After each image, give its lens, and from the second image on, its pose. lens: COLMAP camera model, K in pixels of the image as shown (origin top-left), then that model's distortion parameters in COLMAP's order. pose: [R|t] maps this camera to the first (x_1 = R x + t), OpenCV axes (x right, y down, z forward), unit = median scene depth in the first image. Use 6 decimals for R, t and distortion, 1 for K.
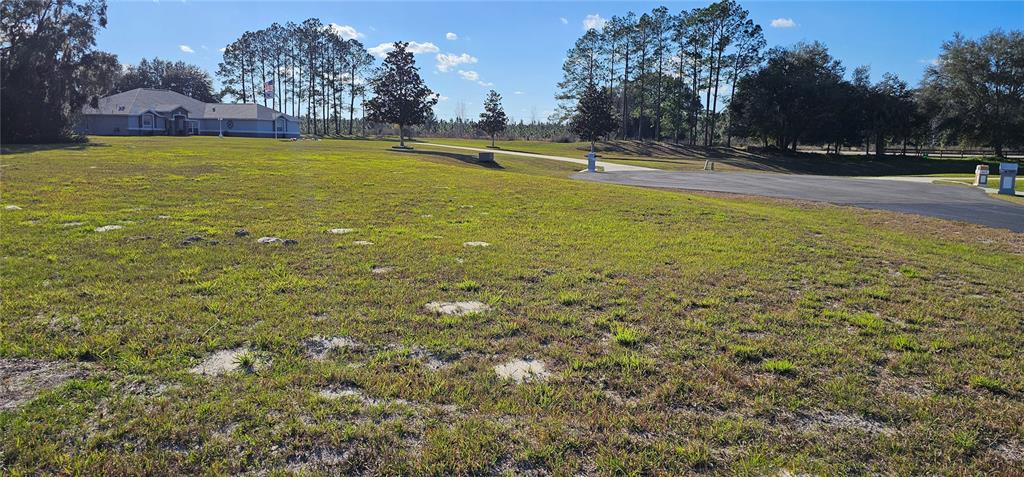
lens RADIAL K [[669.6, 0, 512.0], [0, 669.6, 238.5], [0, 0, 1]] dist [0.078222, -0.080727]
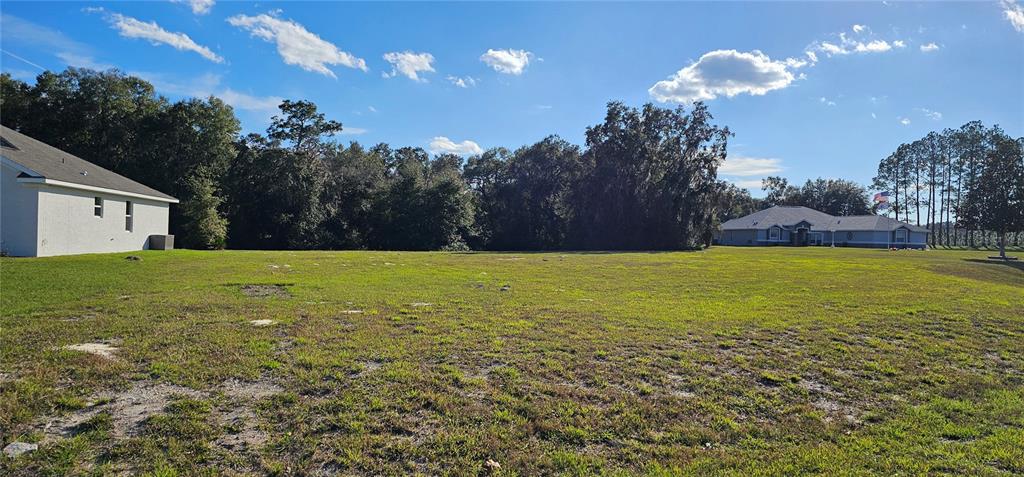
lens RADIAL K [[677.9, 0, 524.7], [0, 677.9, 236.0], [0, 0, 1]] dist [0.082992, -0.087472]
pose [[0.588217, -0.011072, -0.808627, 0.134612], [-0.126880, 0.986259, -0.105800, 0.005800], [0.798688, 0.164833, 0.578730, -0.002416]]
